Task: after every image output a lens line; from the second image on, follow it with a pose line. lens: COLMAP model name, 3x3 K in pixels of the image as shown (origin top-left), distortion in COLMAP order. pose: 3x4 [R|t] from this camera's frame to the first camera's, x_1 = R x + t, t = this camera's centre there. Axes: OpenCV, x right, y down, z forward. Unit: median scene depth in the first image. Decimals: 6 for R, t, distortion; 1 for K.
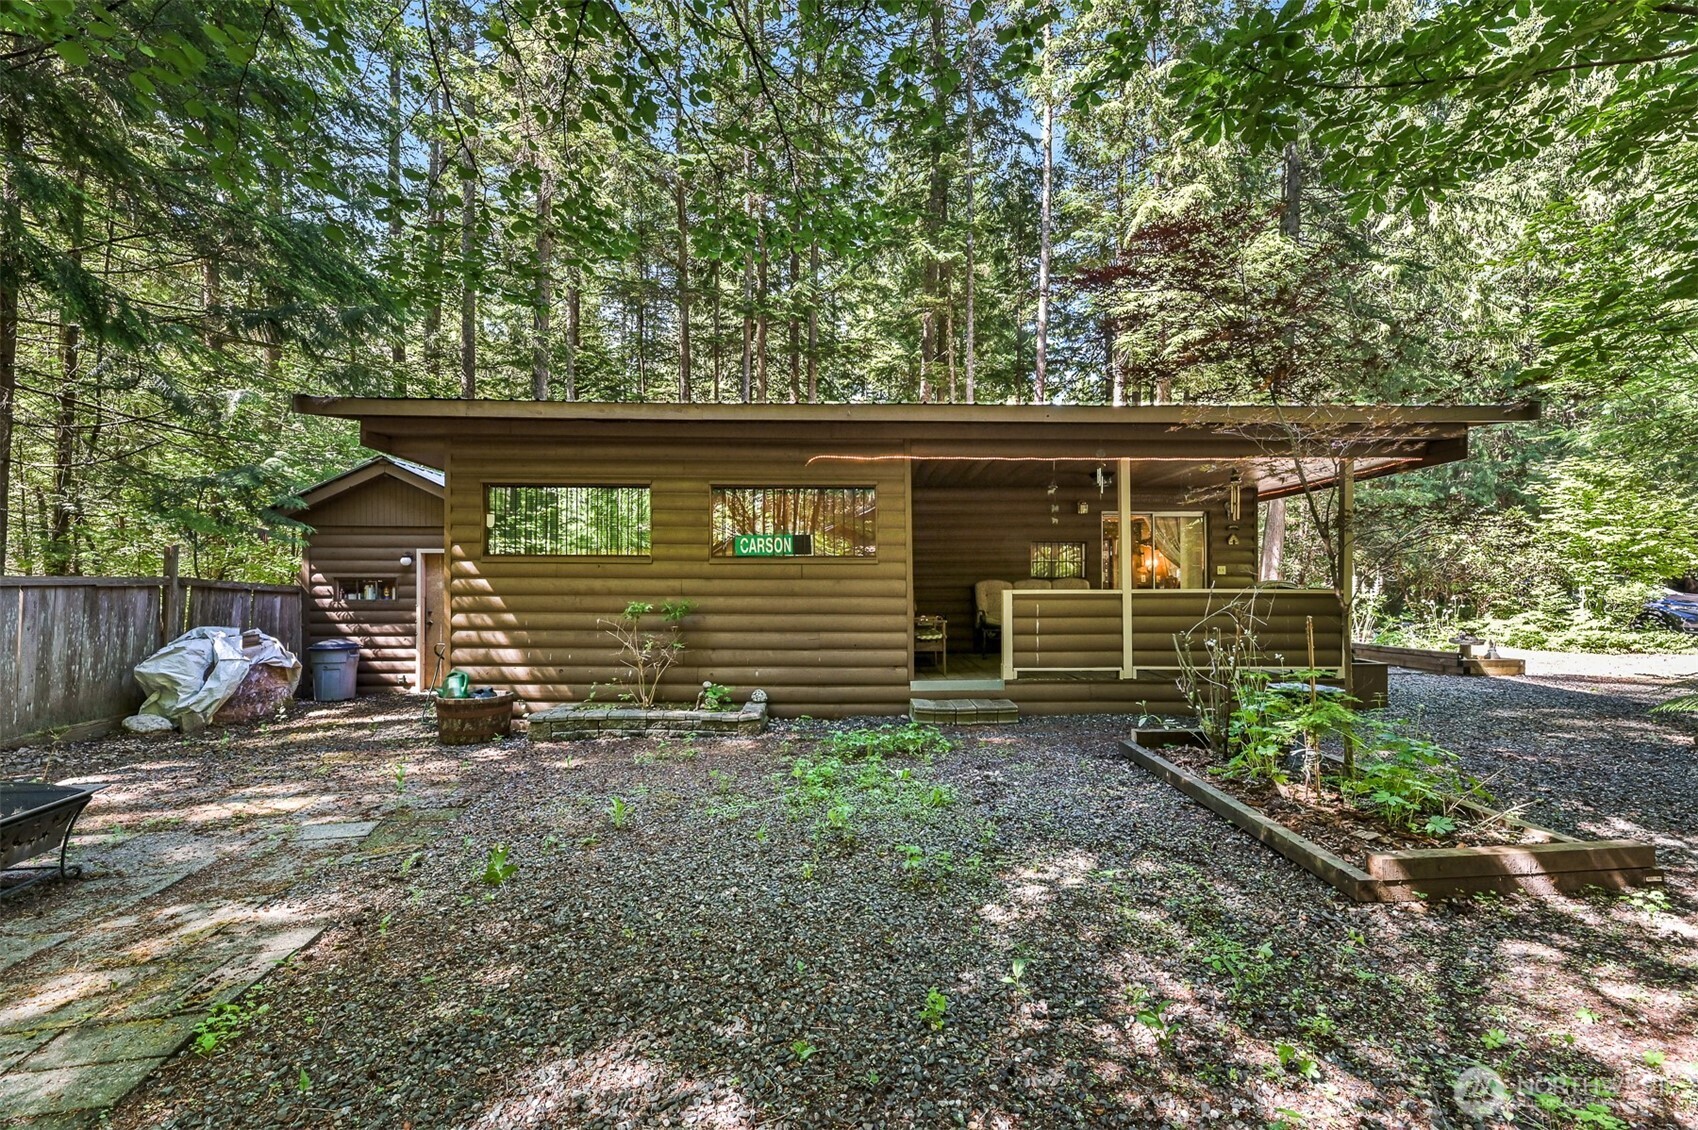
lens RADIAL K [[694.8, 0, 842.3], [0, 694.8, 572.9], [0, 0, 1]] dist [0.003009, -0.004828]
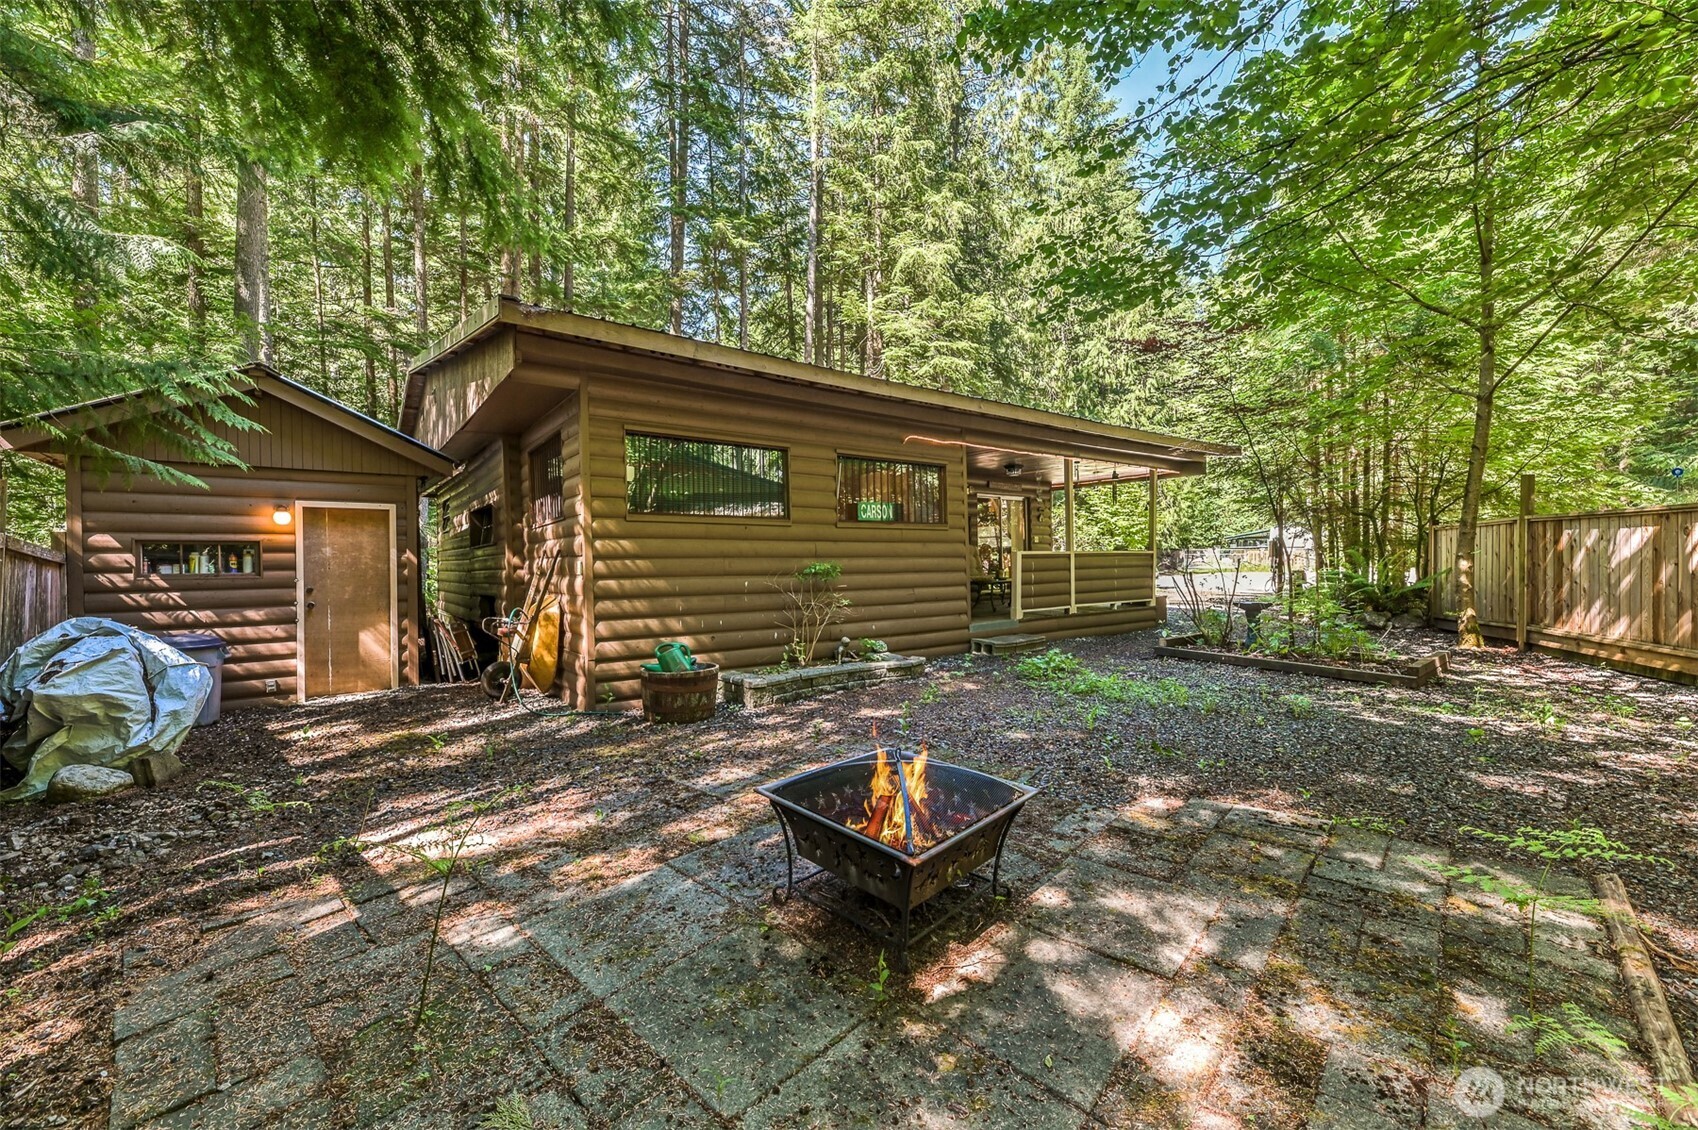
lens RADIAL K [[694.8, 0, 847.4], [0, 694.8, 549.5], [0, 0, 1]] dist [0.003009, -0.004828]
pose [[0.804225, -0.001704, 0.594322, -0.796883], [-0.000887, 0.999991, 0.004067, 0.016581], [-0.594324, -0.003798, 0.804217, 0.132753]]
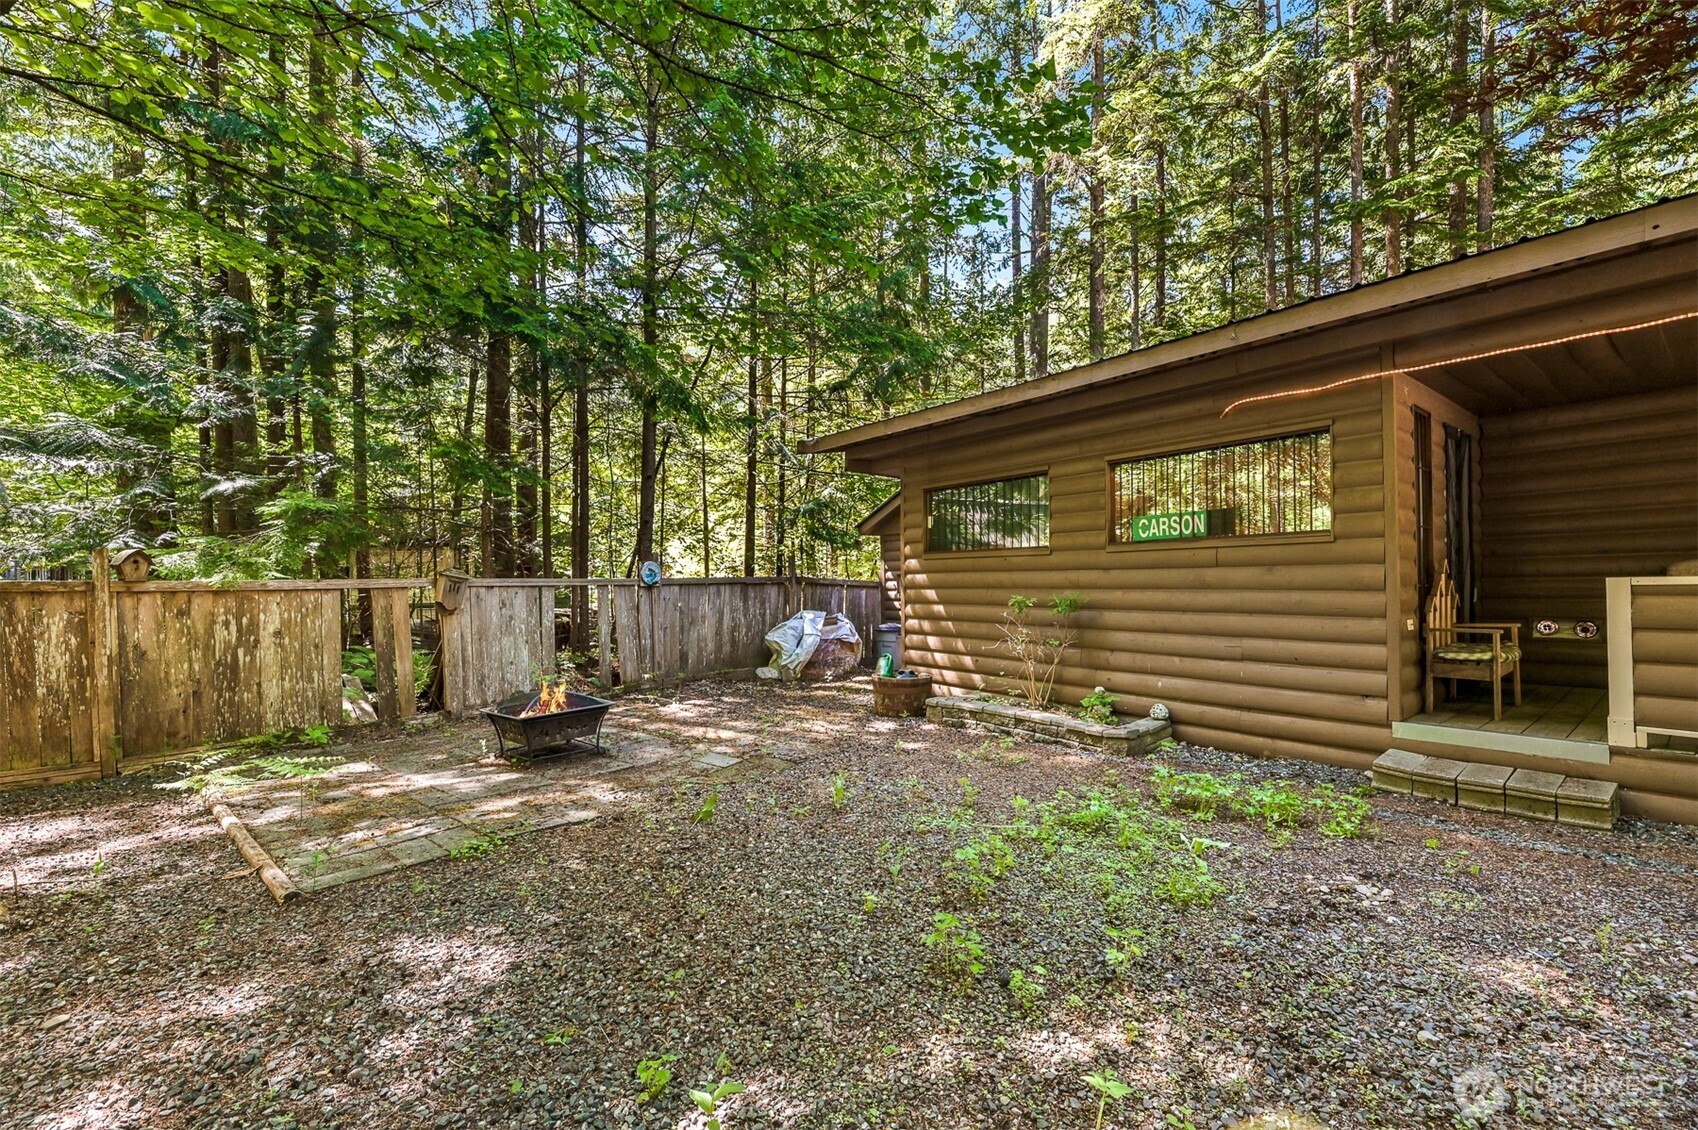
lens RADIAL K [[694.8, 0, 840.0], [0, 694.8, 576.7], [0, 0, 1]] dist [0.003009, -0.004828]
pose [[0.602283, -0.014419, -0.798152, 0.299766], [0.026281, 0.999653, 0.001772, 0.007327], [0.797850, -0.022044, 0.602453, 0.206355]]
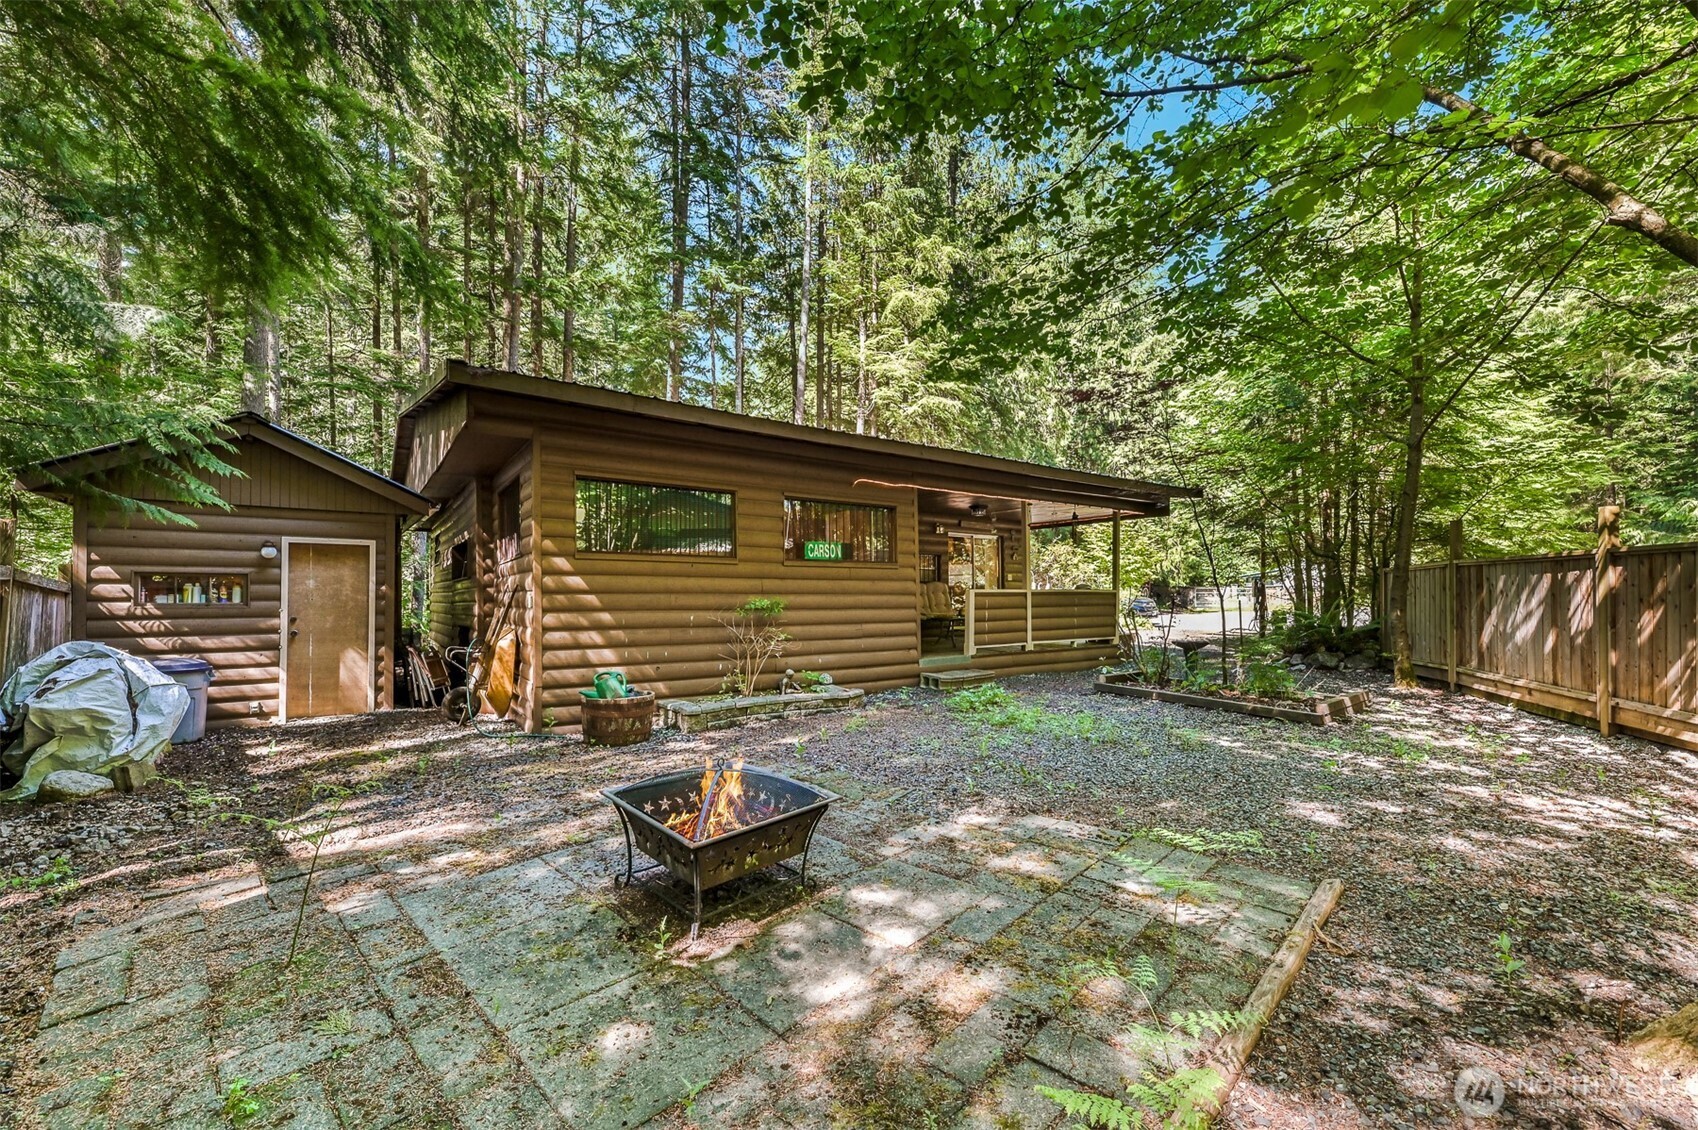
lens RADIAL K [[703.6, 0, 852.6], [0, 703.6, 570.7], [0, 0, 1]] dist [0.000479, -0.004441]
pose [[0.817058, 0.017463, 0.576291, -0.745309], [-0.010723, 0.999829, -0.015095, 0.011157], [-0.576456, 0.006154, 0.817105, 0.002585]]
